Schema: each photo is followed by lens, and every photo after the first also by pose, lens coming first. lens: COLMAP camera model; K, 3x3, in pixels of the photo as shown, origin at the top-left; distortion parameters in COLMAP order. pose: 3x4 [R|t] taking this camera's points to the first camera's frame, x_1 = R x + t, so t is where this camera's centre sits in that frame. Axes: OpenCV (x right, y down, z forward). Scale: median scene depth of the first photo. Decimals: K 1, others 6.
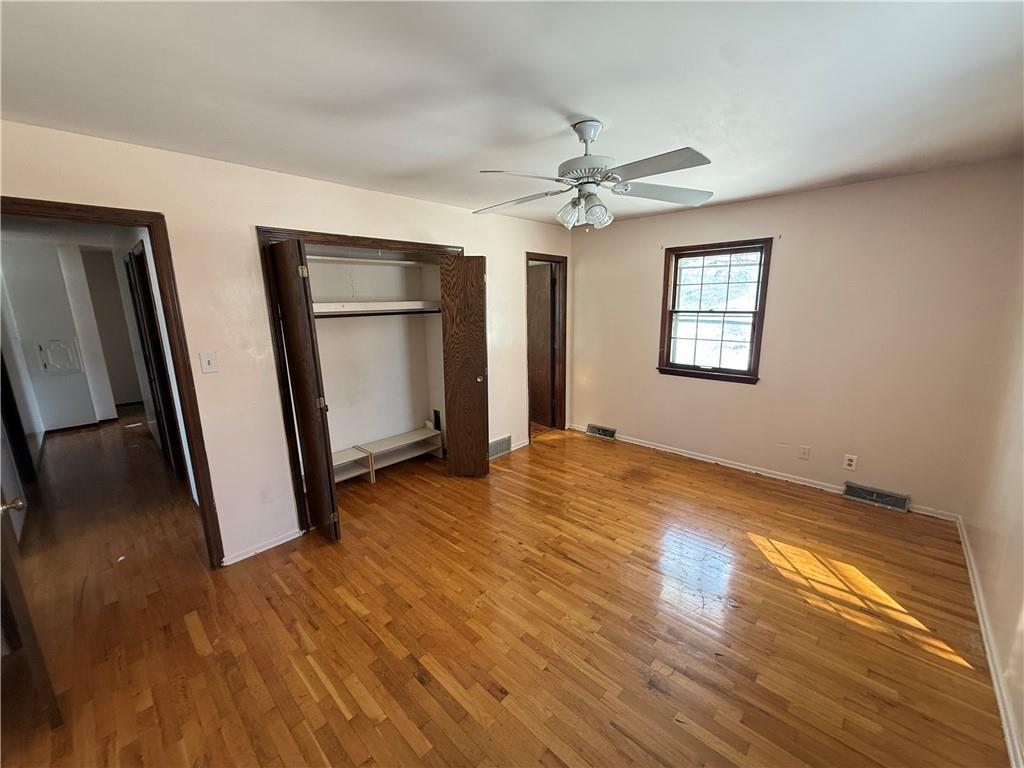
lens RADIAL K [[405.7, 0, 512.0], [0, 405.7, 384.0], [0, 0, 1]] dist [-0.003554, -0.000202]
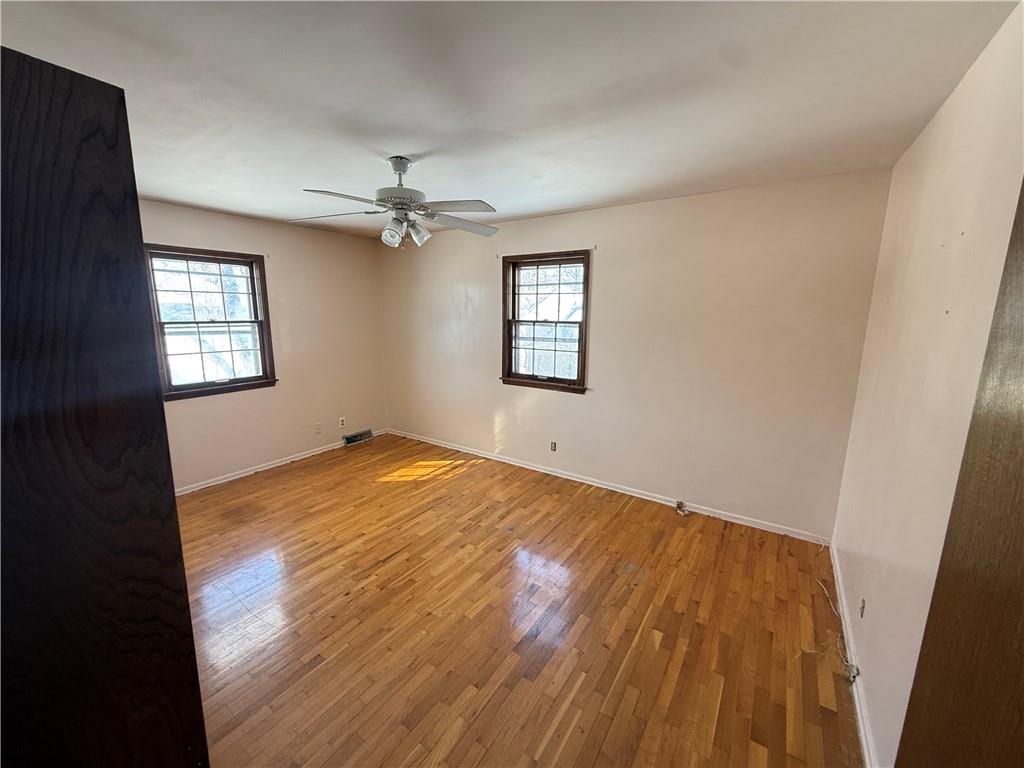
lens RADIAL K [[405.7, 0, 512.0], [0, 405.7, 384.0], [0, 0, 1]] dist [-0.003554, -0.000202]
pose [[-0.167308, -0.163899, 0.972186, -0.751938], [0.194889, 0.961129, 0.195574, -0.119863], [-0.966450, 0.222189, -0.128863, 0.653424]]
